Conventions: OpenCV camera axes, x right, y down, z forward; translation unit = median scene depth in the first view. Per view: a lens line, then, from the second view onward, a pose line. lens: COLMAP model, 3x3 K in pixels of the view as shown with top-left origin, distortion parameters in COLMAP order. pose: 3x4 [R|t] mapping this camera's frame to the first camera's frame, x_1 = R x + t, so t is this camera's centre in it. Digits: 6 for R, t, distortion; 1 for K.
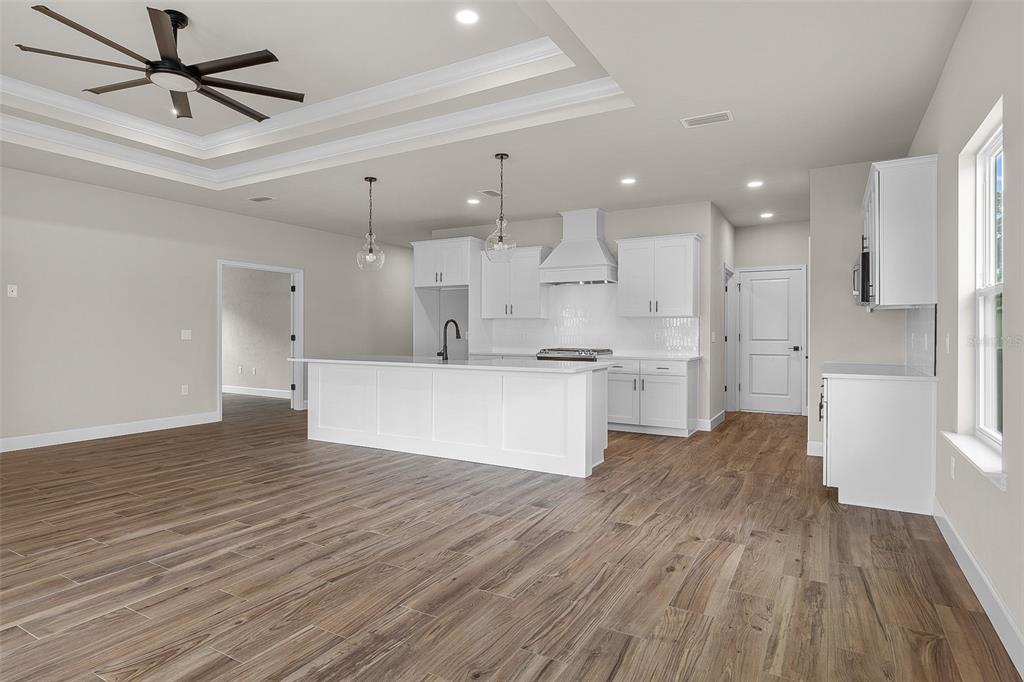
lens RADIAL K [[557.0, 0, 506.8], [0, 557.0, 335.0], [0, 0, 1]] dist [-0.003213, 0.000682]
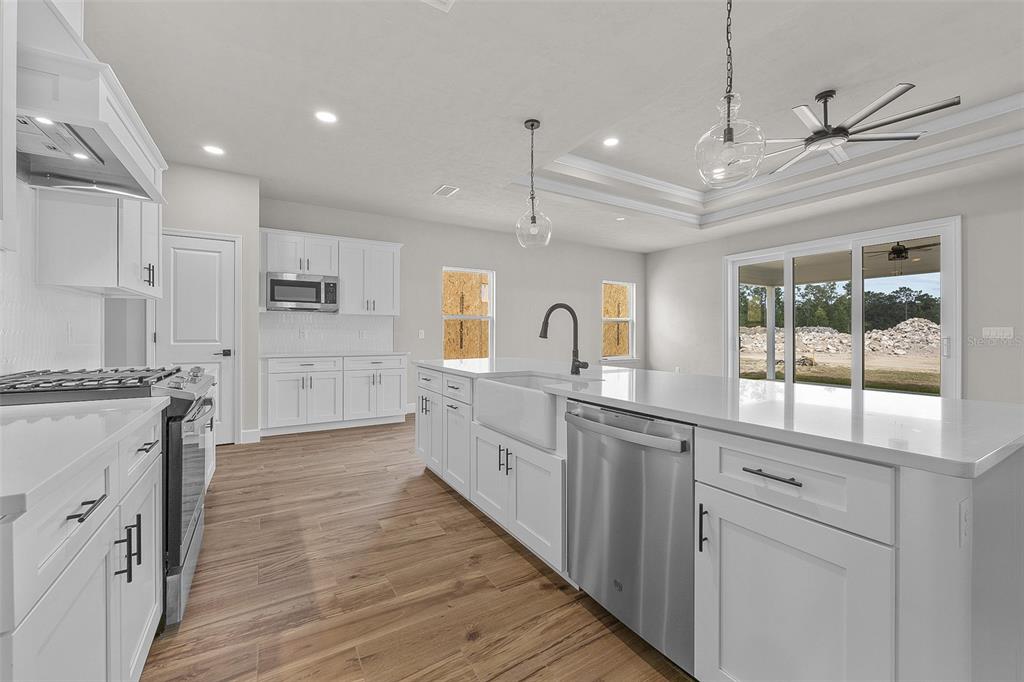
lens RADIAL K [[410.5, 0, 512.8], [0, 410.5, 334.9], [0, 0, 1]] dist [-0.003027, 0.000150]
pose [[-0.875291, -0.006943, 0.483547, -0.220893], [-0.002768, 0.999952, 0.009346, 0.000066], [-0.483588, 0.006842, -0.875269, 1.194655]]
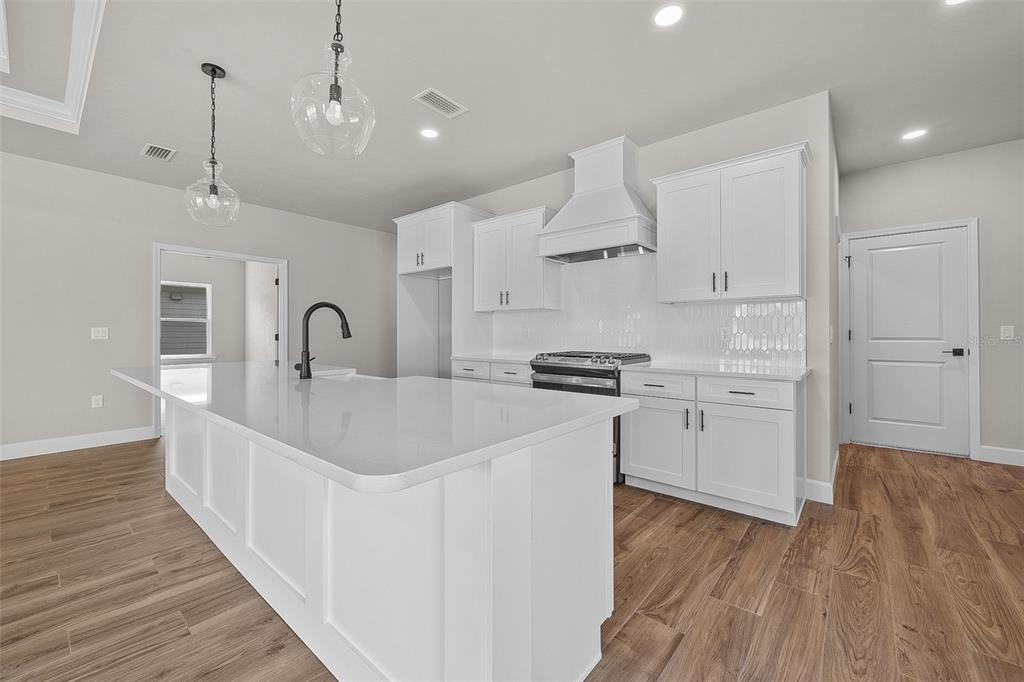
lens RADIAL K [[410.5, 0, 511.9], [0, 410.5, 330.5], [0, 0, 1]] dist [-0.003027, 0.000150]
pose [[0.983489, -0.005406, -0.180885, 0.129956], [0.003490, 0.999934, -0.010911, 0.003509], [0.180932, 0.010100, 0.983444, 0.552652]]
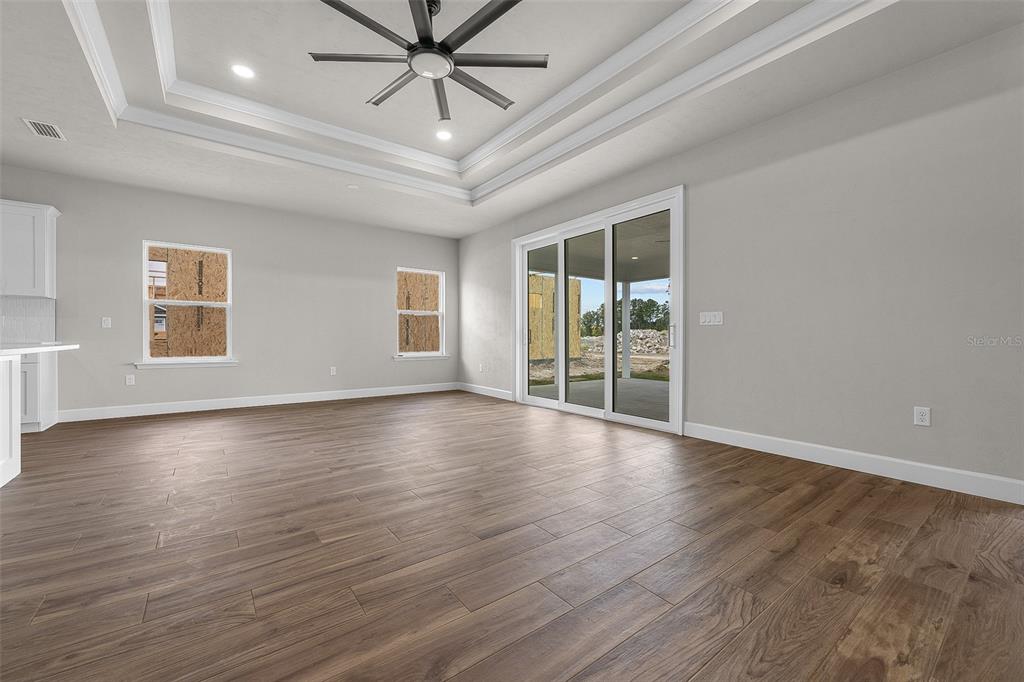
lens RADIAL K [[410.5, 0, 509.1], [0, 410.5, 338.4], [0, 0, 1]] dist [-0.003027, 0.000150]
pose [[-0.916988, -0.007614, 0.398843, -0.555650], [-0.005180, 0.999961, 0.007181, 0.026966], [-0.398882, 0.004519, -0.916991, 0.879960]]
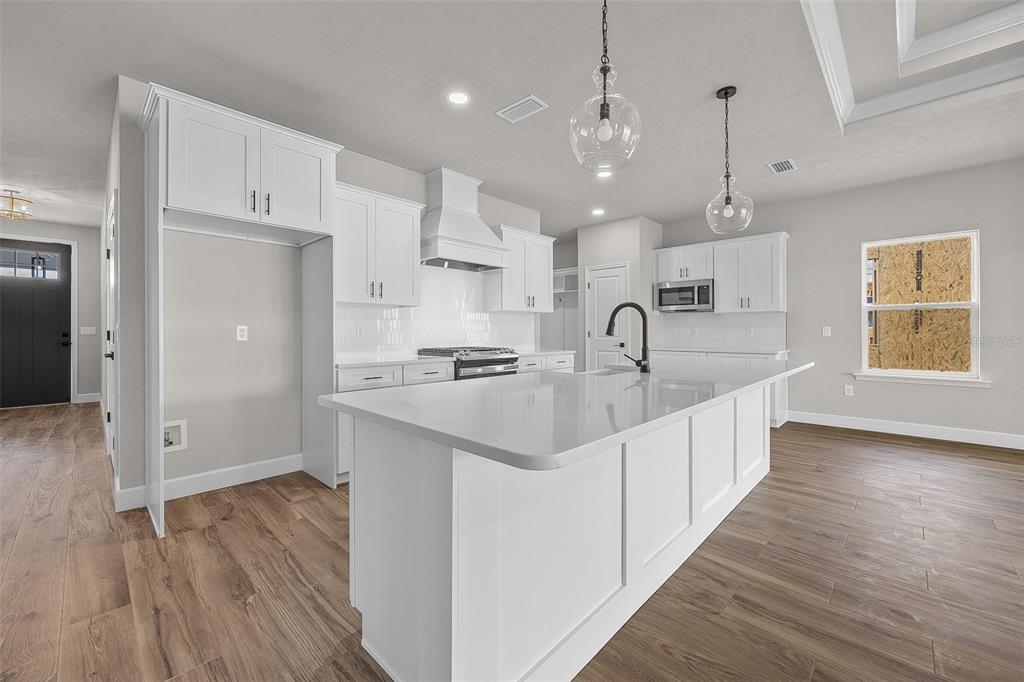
lens RADIAL K [[410.5, 0, 508.7], [0, 410.5, 332.5], [0, 0, 1]] dist [-0.003027, 0.000150]
pose [[0.244371, -0.008270, 0.969647, -0.472386], [0.007726, 0.999948, 0.006581, -0.000438], [-0.969651, 0.005883, 0.244422, 0.876360]]
